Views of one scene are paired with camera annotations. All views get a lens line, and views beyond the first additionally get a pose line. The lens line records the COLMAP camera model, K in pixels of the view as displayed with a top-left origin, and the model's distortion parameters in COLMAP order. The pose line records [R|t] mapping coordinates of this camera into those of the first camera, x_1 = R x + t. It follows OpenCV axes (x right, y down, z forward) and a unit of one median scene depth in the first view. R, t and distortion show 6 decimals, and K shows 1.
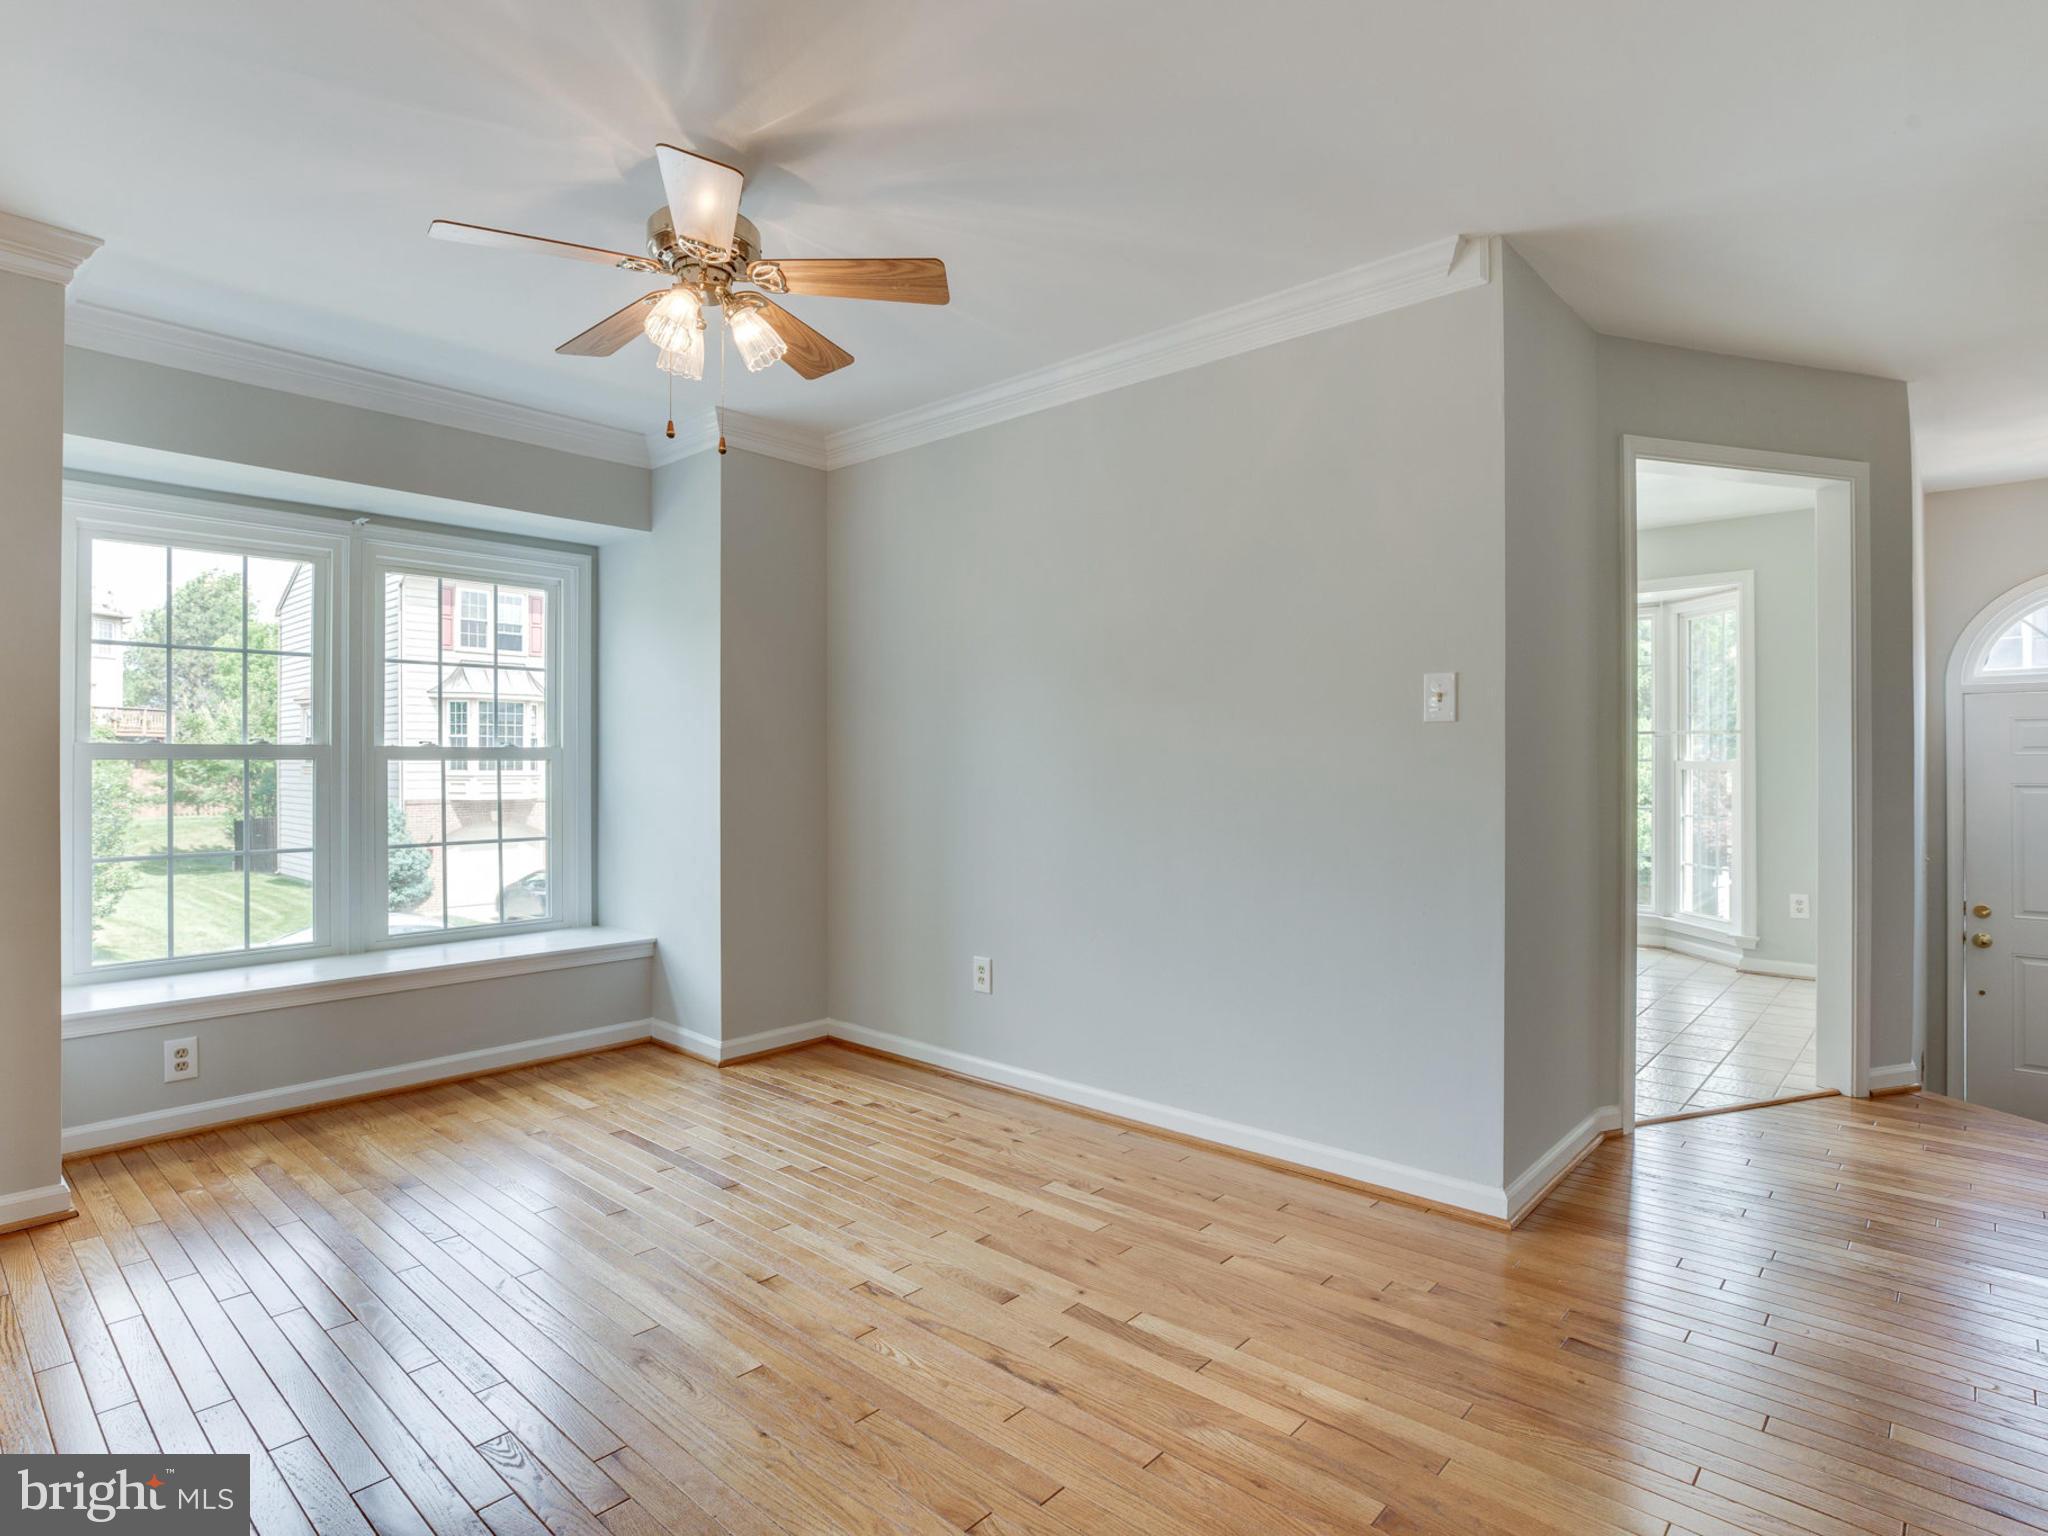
lens RADIAL K [[1068.7, 0, 1002.0], [0, 1068.7, 766.5], [0, 0, 1]] dist [-0.024967, 0.006821]
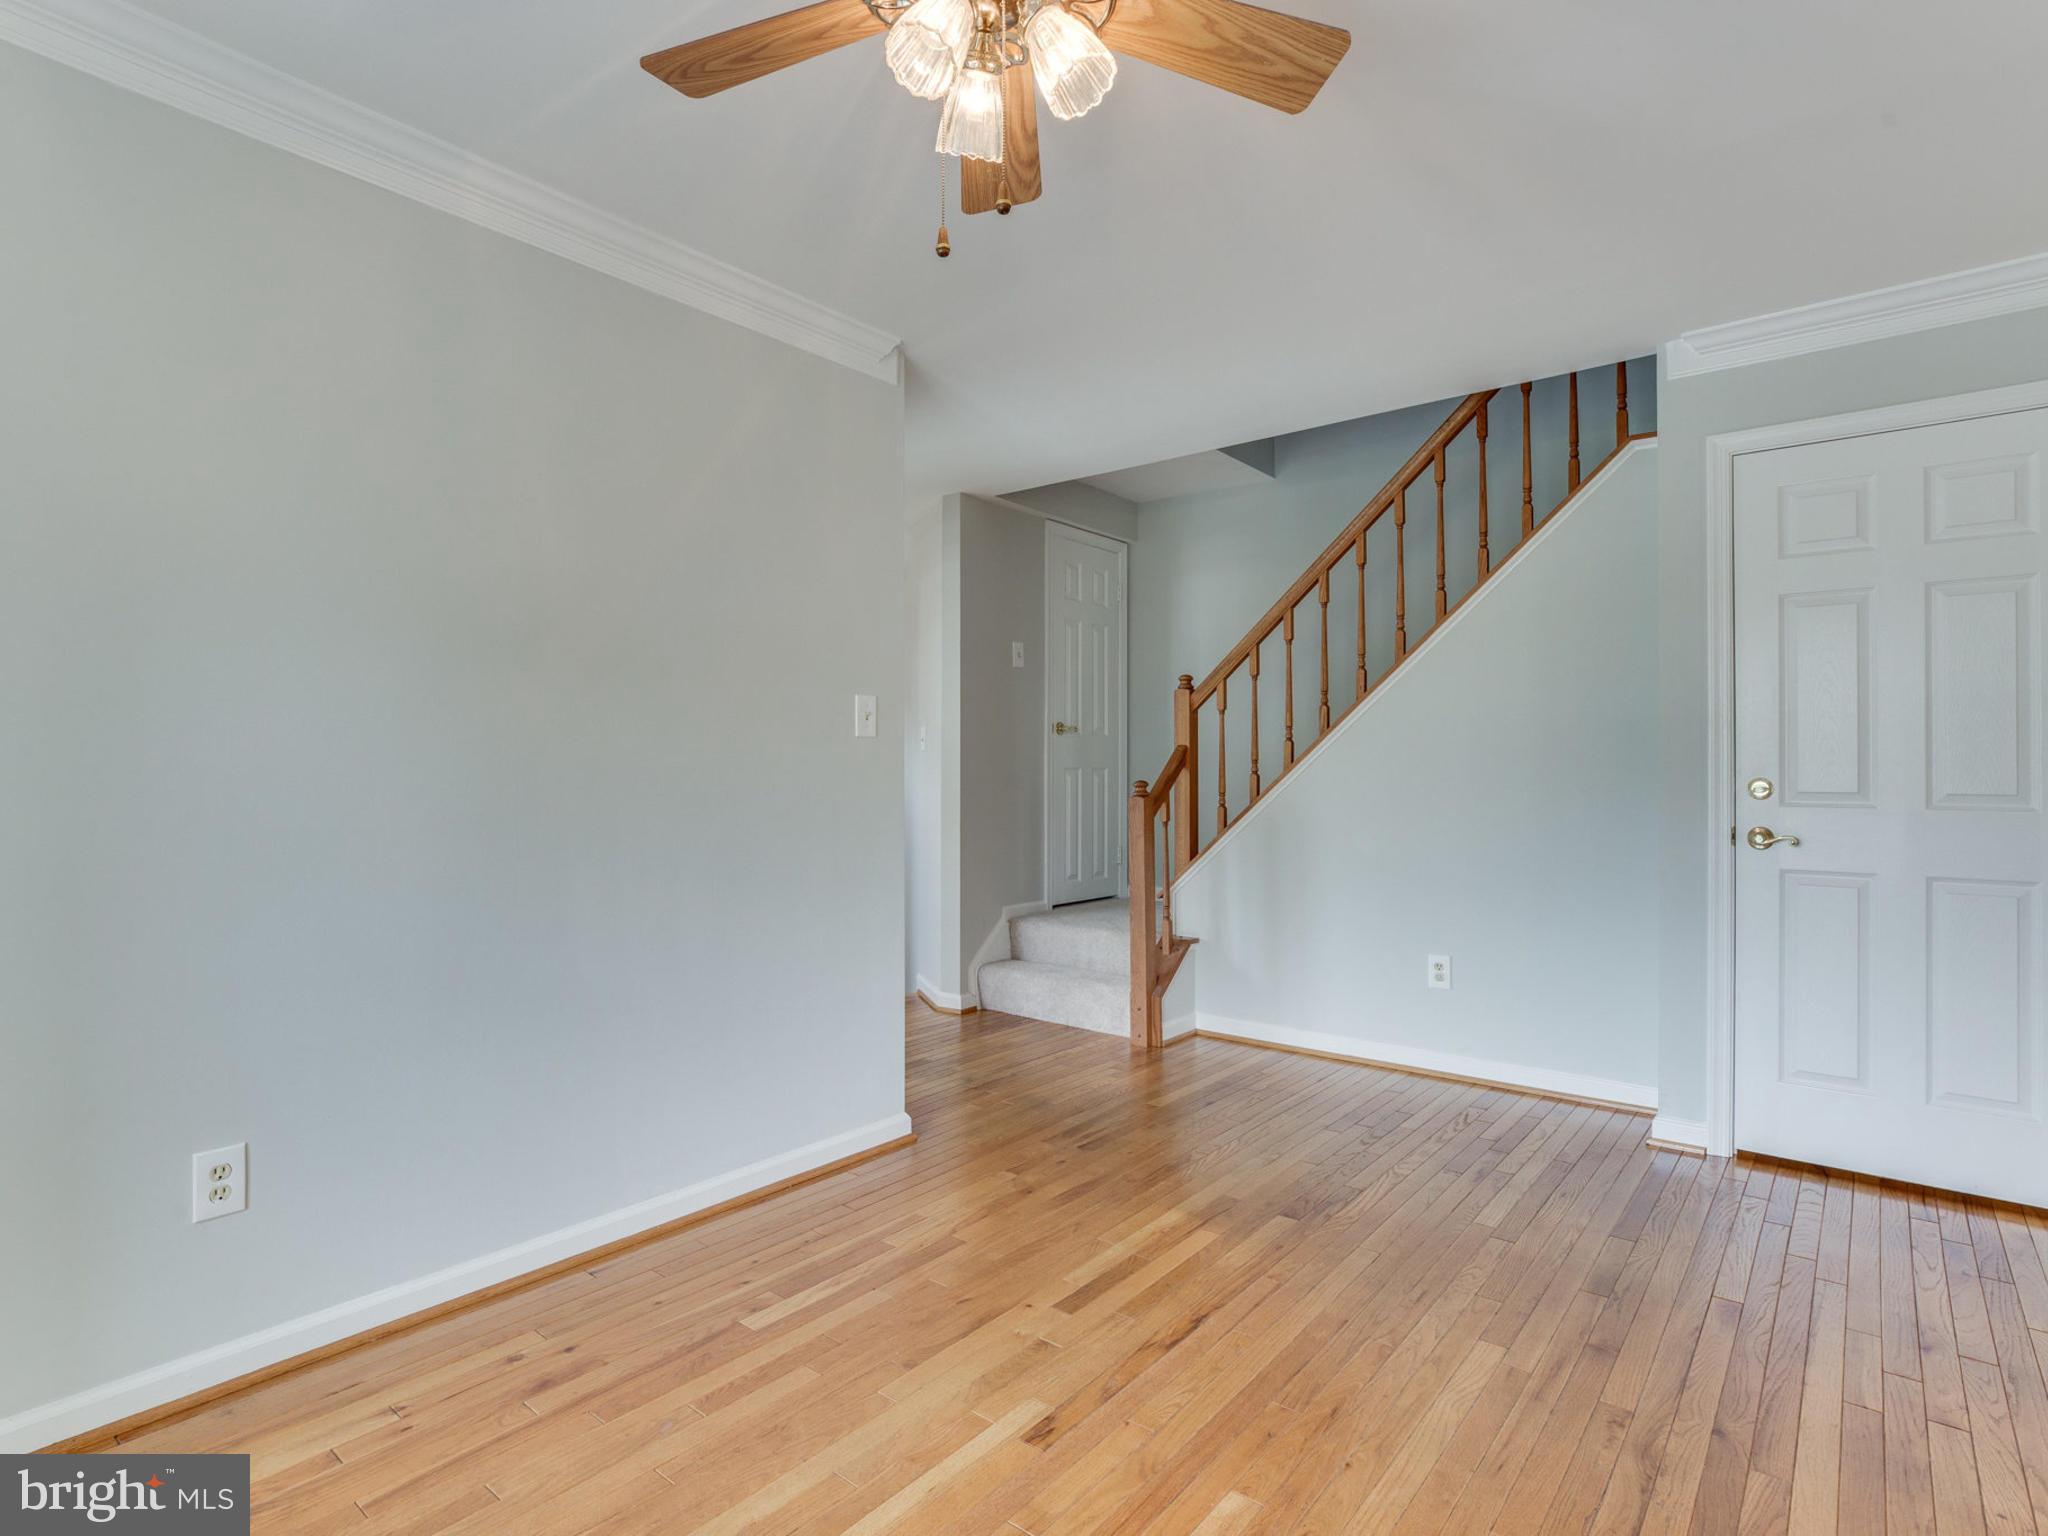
lens RADIAL K [[1068.7, 0, 1039.3], [0, 1068.7, 767.4], [0, 0, 1]] dist [-0.024967, 0.006821]
pose [[-0.067024, 0.006126, 0.997733, -0.685868], [0.005006, 0.999971, -0.005803, -0.001733], [-0.997739, 0.004606, -0.067053, 0.786011]]
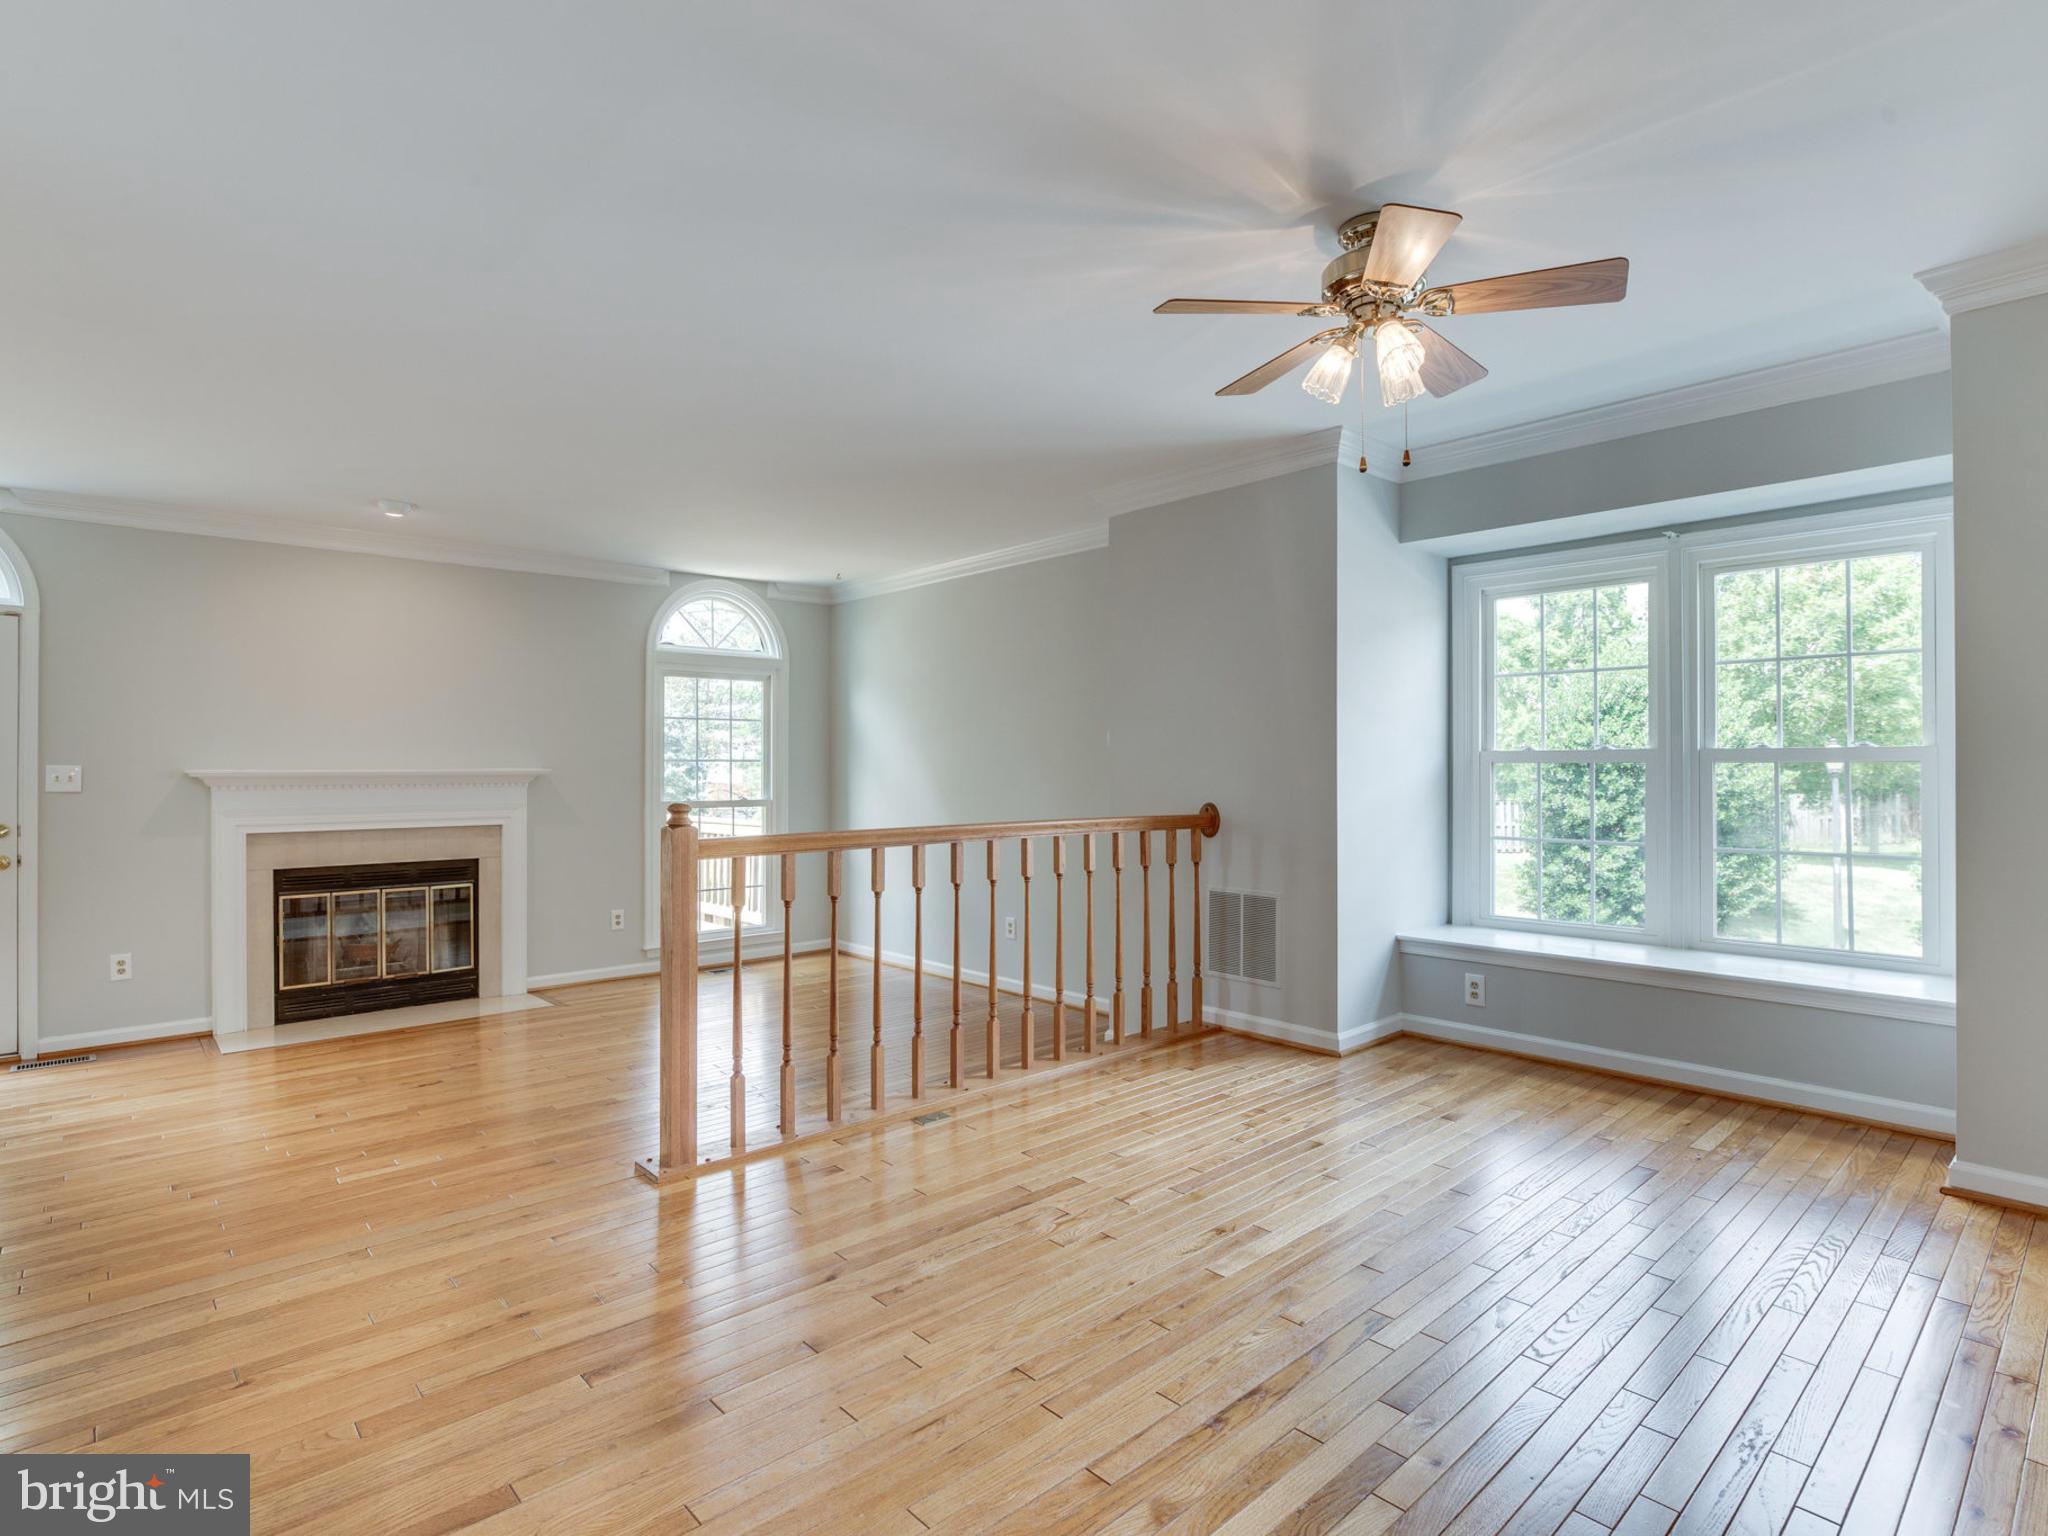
lens RADIAL K [[1068.7, 0, 1000.9], [0, 1068.7, 759.2], [0, 0, 1]] dist [-0.024967, 0.006821]
pose [[-0.105304, -0.007738, -0.994410, 0.637593], [-0.003029, 0.999968, -0.007461, 0.000586], [0.994435, 0.002226, -0.105324, 0.572203]]
